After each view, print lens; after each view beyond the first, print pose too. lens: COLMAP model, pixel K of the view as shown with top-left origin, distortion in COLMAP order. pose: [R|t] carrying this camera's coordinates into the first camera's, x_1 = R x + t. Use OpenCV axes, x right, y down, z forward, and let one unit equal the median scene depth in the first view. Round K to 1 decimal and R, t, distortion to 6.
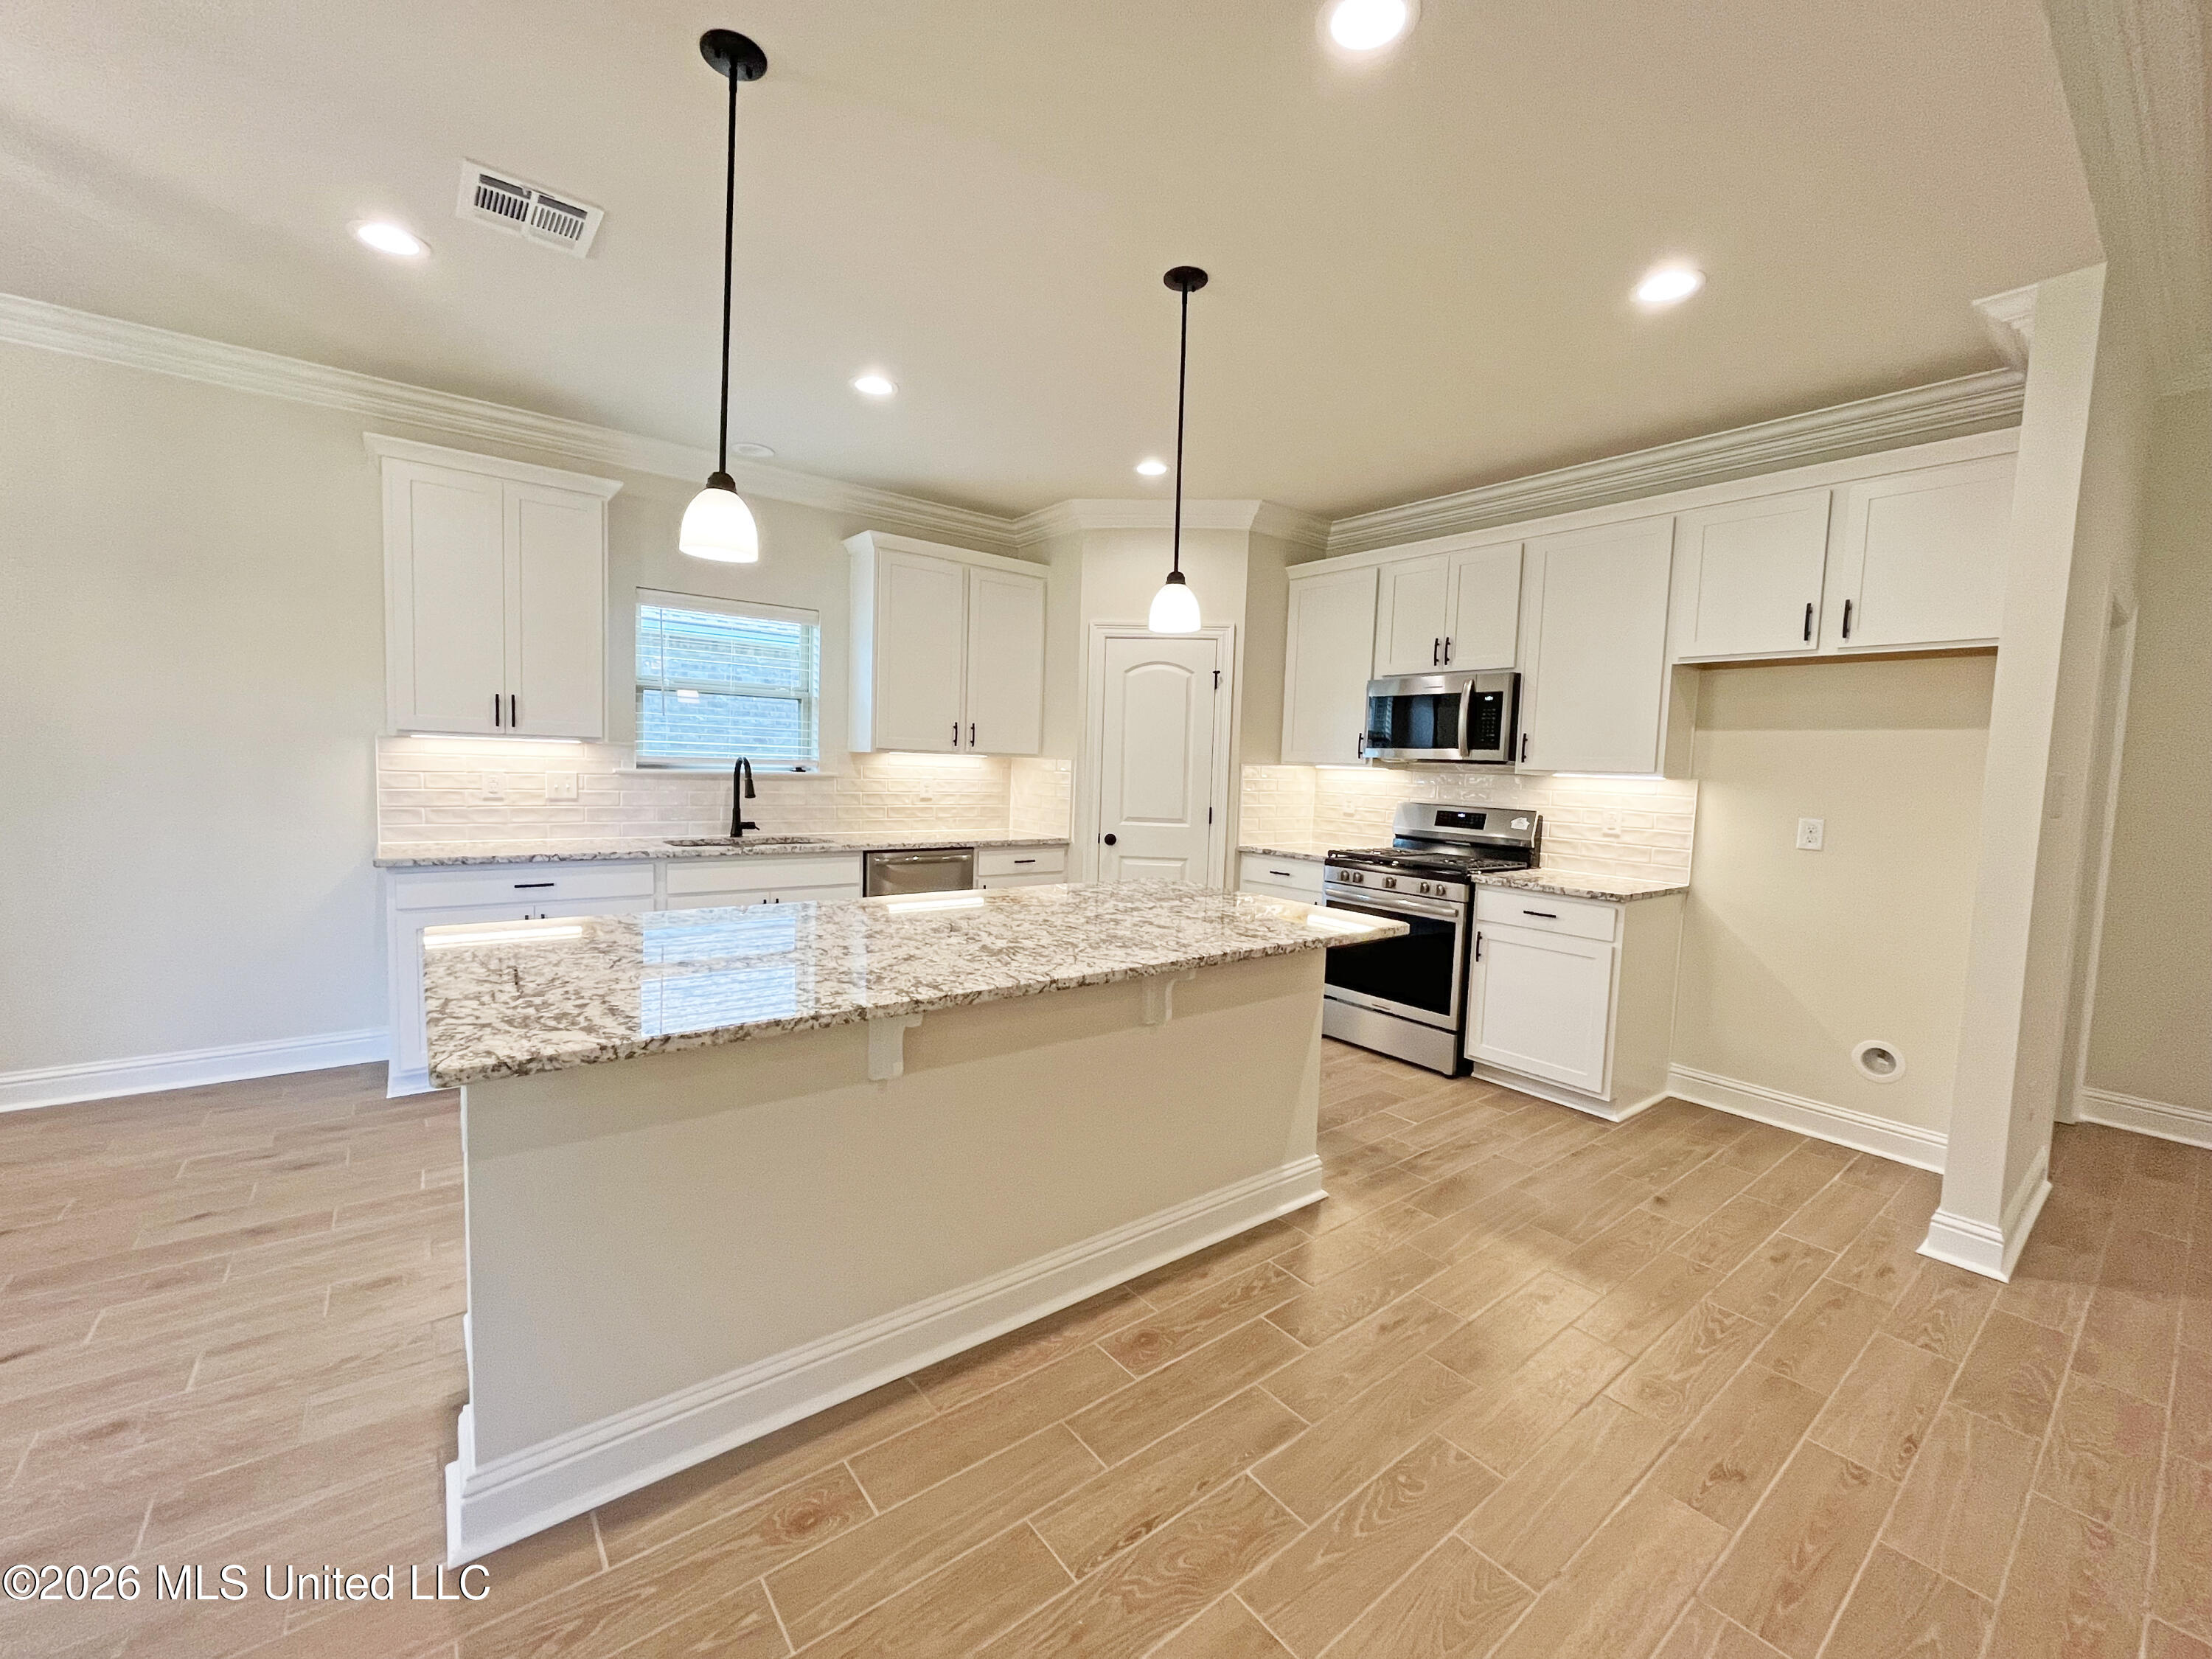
lens RADIAL K [[898.3, 0, 1096.0], [0, 898.3, 833.9], [0, 0, 1]] dist [-0.000188, 0.001006]
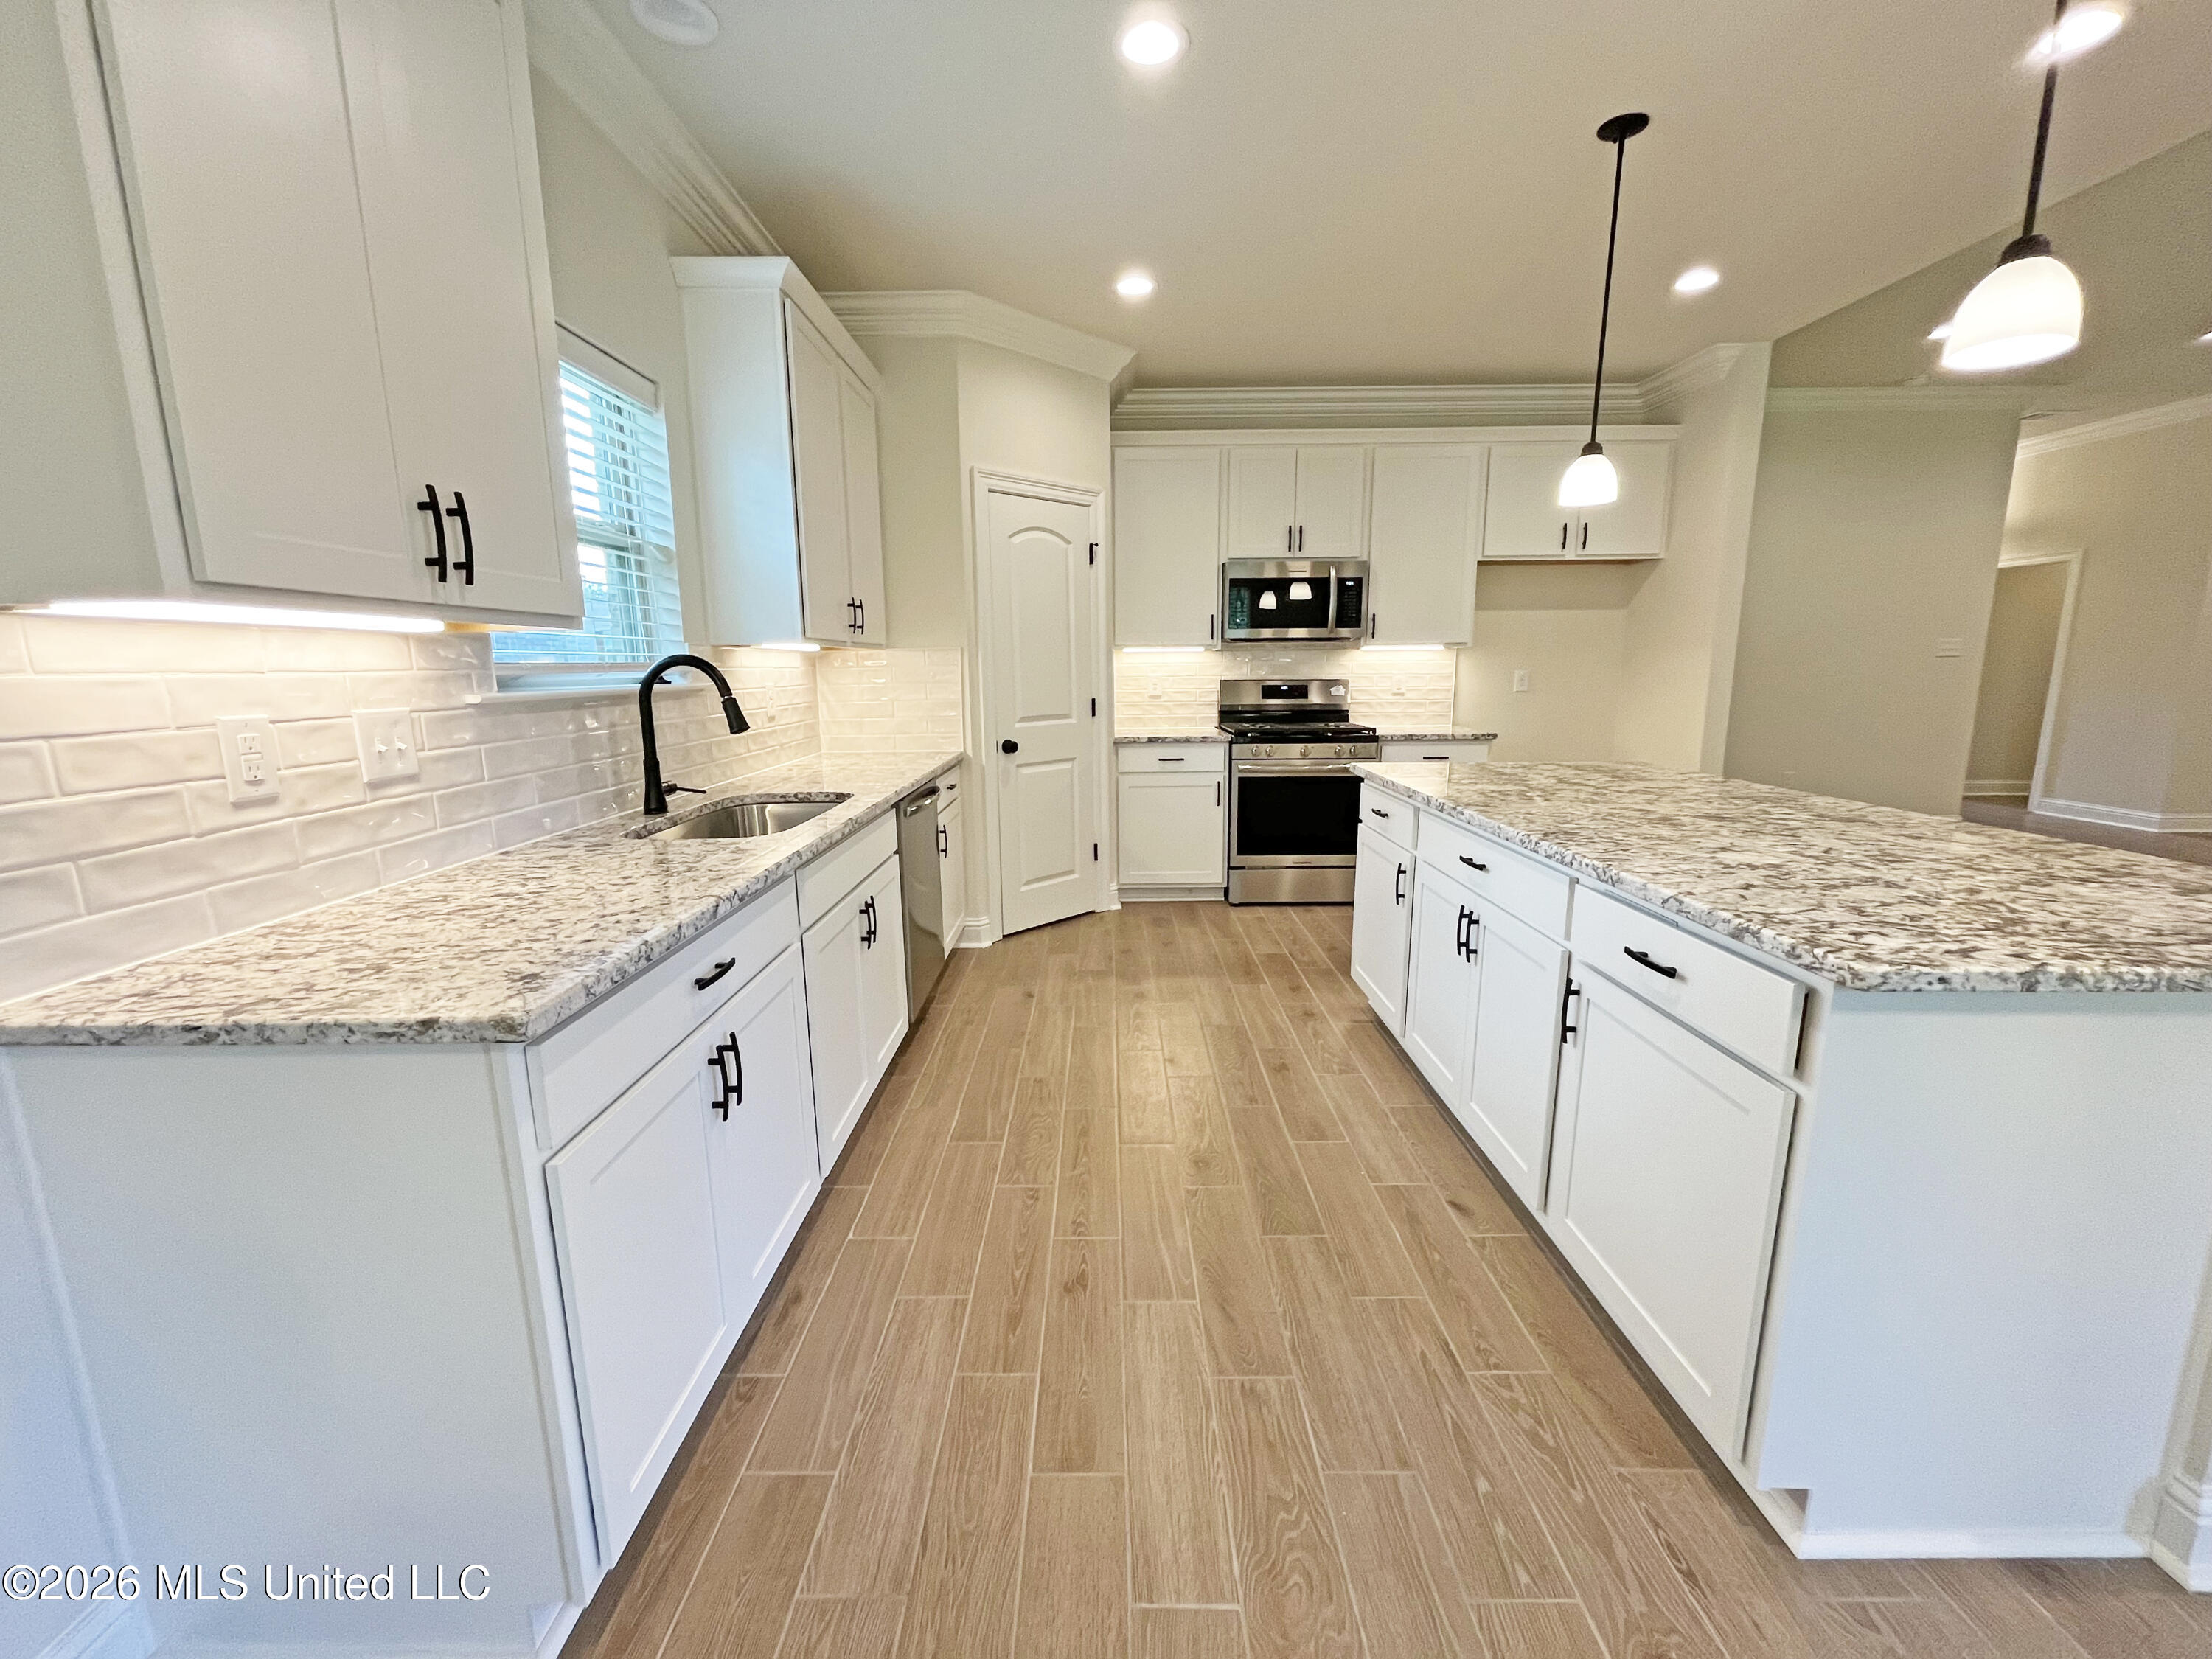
lens RADIAL K [[898.3, 0, 1102.2], [0, 898.3, 829.5], [0, 0, 1]] dist [-0.000188, 0.001006]
pose [[0.613684, -0.181857, 0.768323, -0.678919], [0.094139, 0.983024, 0.157484, -0.047555], [-0.783920, -0.024317, 0.620386, 0.495742]]
